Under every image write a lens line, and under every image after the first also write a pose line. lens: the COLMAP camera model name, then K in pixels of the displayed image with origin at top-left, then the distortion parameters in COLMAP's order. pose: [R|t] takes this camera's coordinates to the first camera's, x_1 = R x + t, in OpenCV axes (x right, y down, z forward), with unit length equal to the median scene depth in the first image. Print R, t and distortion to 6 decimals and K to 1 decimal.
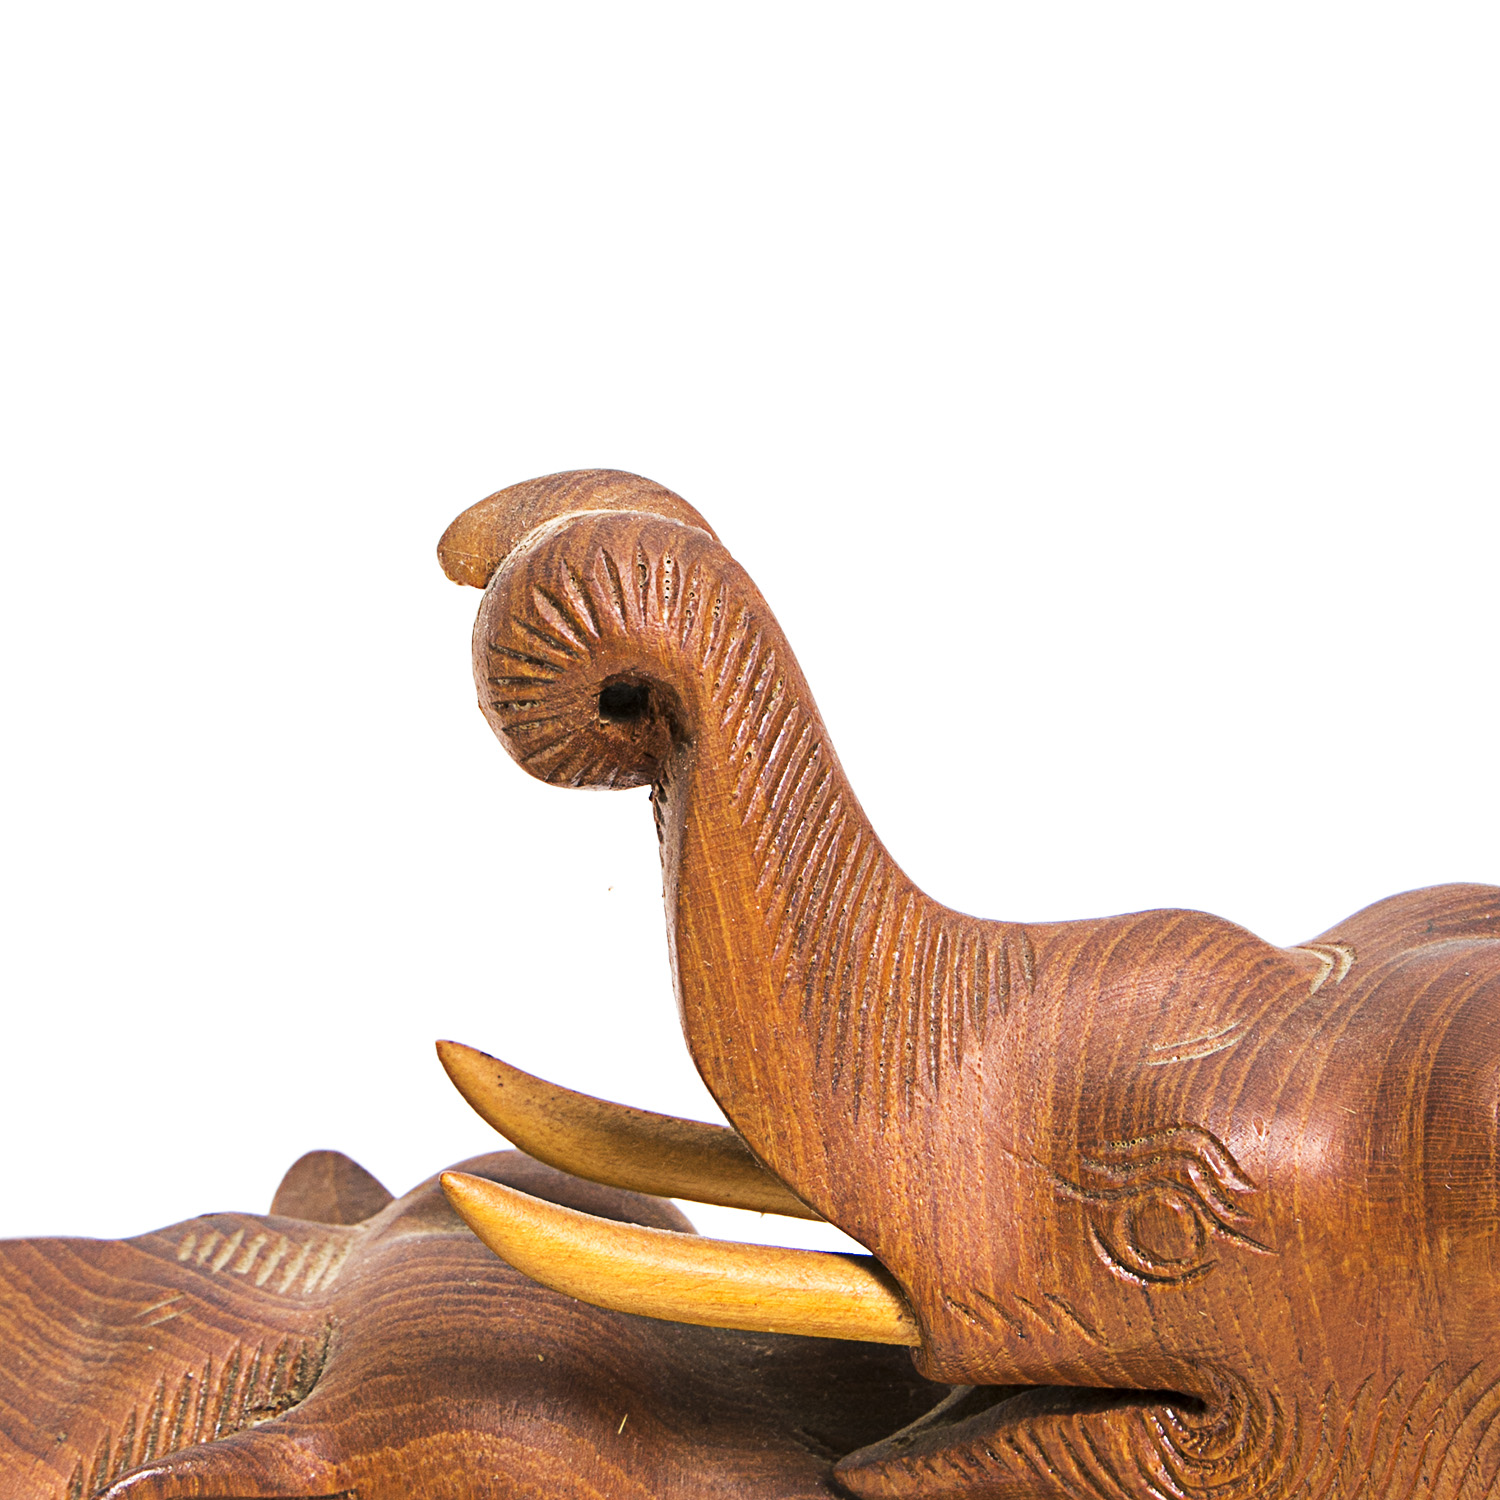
lens RADIAL K [[5187.5, 0, 755.2], [0, 5187.5, 754.4], [0, 0, 1]] dist [0.020485, 0.000000]
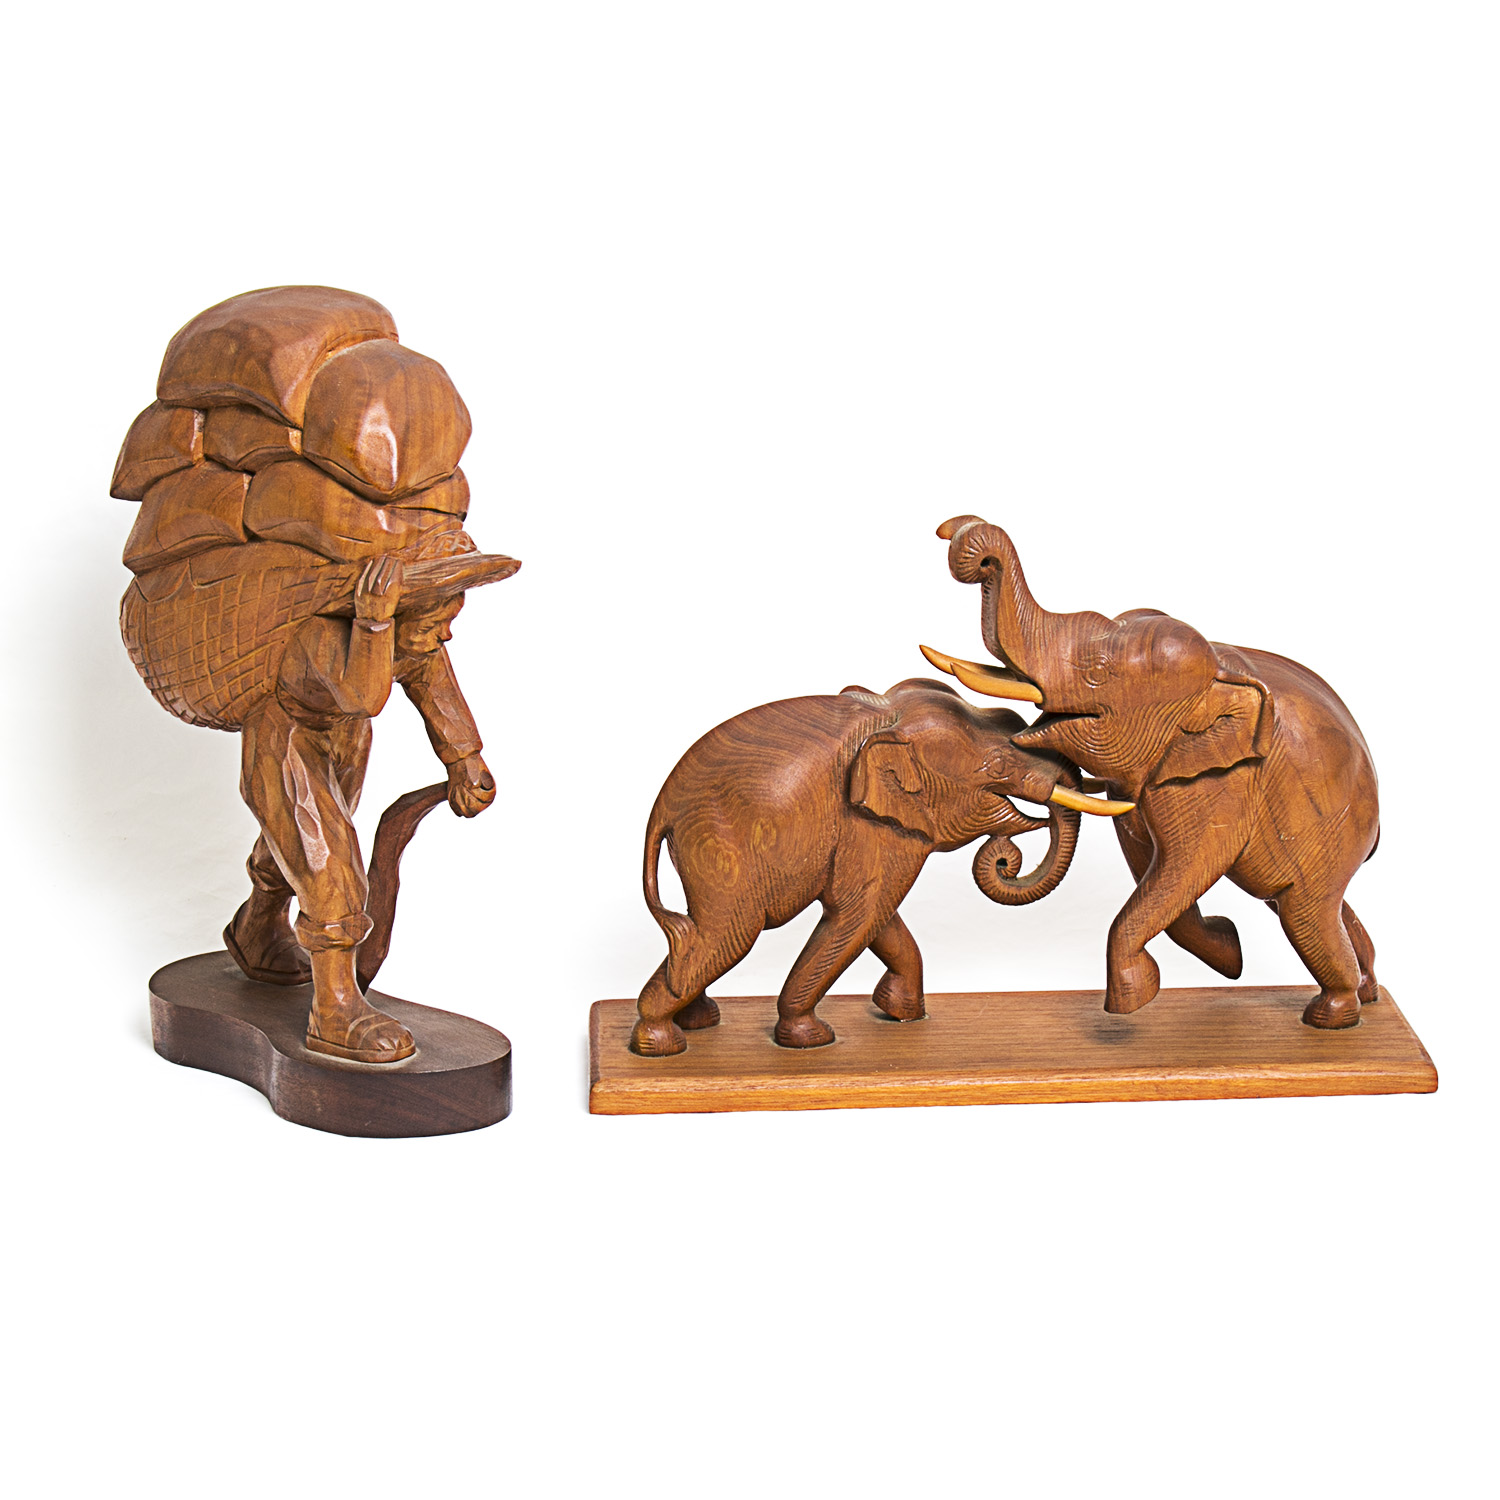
lens RADIAL K [[3932.1, 0, 747.4], [0, 3932.1, 748.4], [0, 0, 1]] dist [-0.045855, 0.000000]
pose [[0.975329, -0.008346, 0.220598, -0.996773], [0.013861, 0.999629, -0.023466, 0.232505], [-0.220320, 0.025945, 0.975083, -2.360127]]
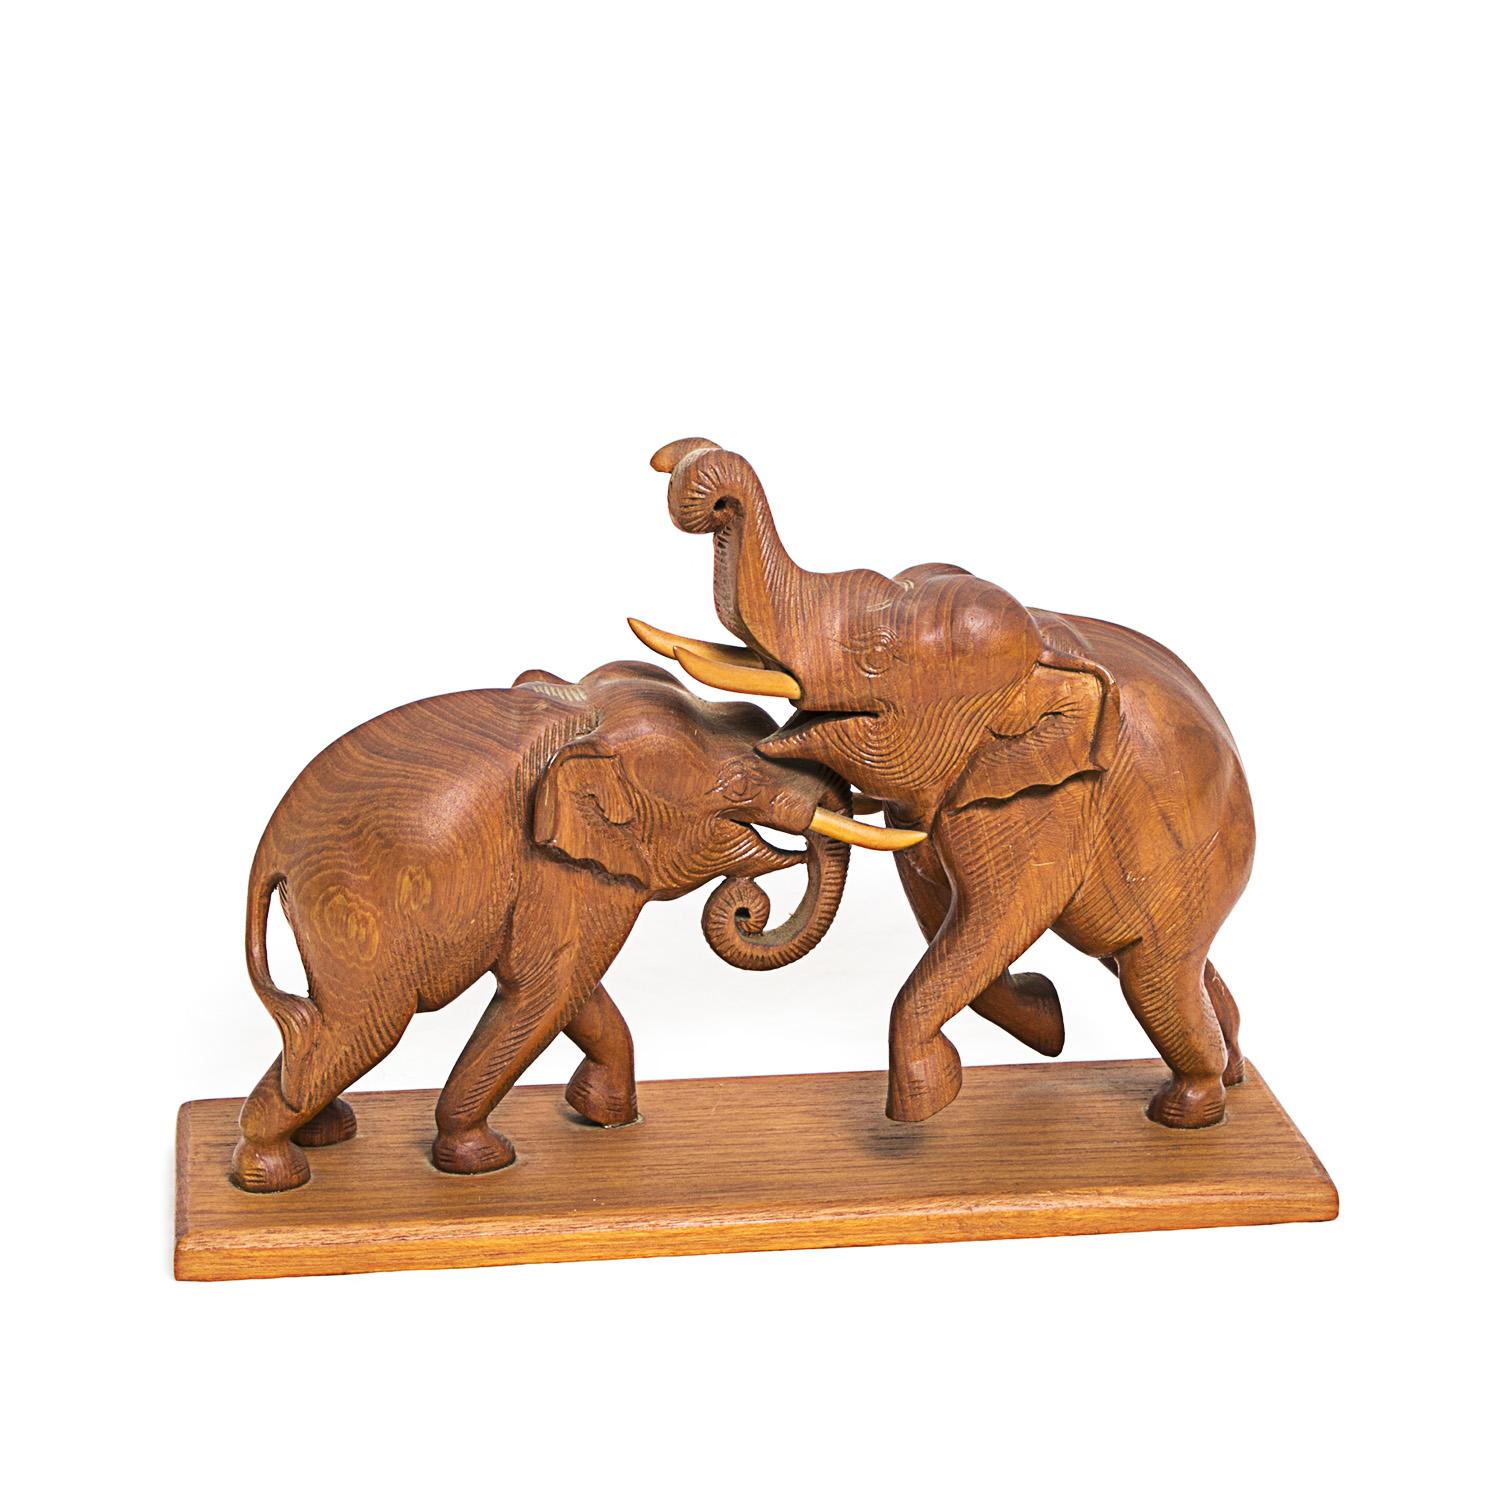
lens RADIAL K [[3932.1, 0, 756.7], [0, 3932.1, 755.9], [0, 0, 1]] dist [-0.045855, 0.000000]
pose [[0.951364, -0.029241, 0.306677, -0.767306], [0.024967, 0.999529, 0.017851, 0.104411], [-0.307055, -0.009326, 0.951646, -1.391962]]
